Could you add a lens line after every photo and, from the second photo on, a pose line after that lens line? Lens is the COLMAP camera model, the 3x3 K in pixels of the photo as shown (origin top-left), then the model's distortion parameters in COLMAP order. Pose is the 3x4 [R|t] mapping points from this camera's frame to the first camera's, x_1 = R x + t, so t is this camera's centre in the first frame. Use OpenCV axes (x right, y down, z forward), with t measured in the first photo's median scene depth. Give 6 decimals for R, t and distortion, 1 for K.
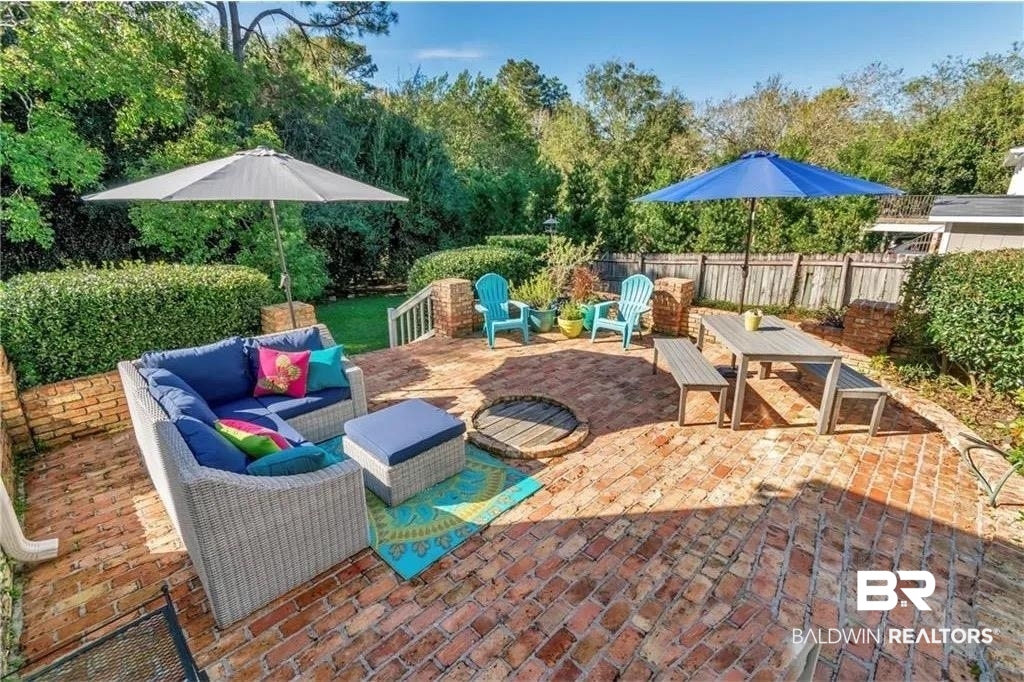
lens RADIAL K [[452.9, 0, 509.7], [0, 452.9, 342.1], [0, 0, 1]] dist [0.003147, -0.000037]
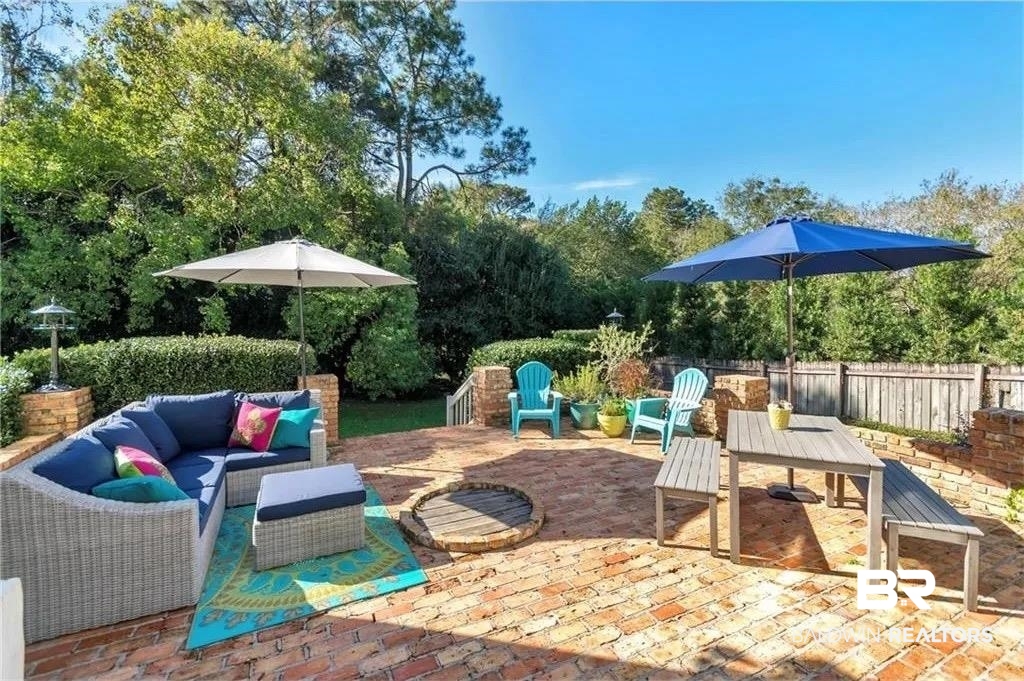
lens RADIAL K [[452.9, 0, 512.6], [0, 452.9, 330.8], [0, 0, 1]] dist [0.003147, -0.000037]
pose [[0.945971, 0.012085, -0.324026, 0.231264], [-0.098796, 0.962532, -0.252530, 0.033271], [0.308834, 0.270899, 0.911721, 0.082812]]
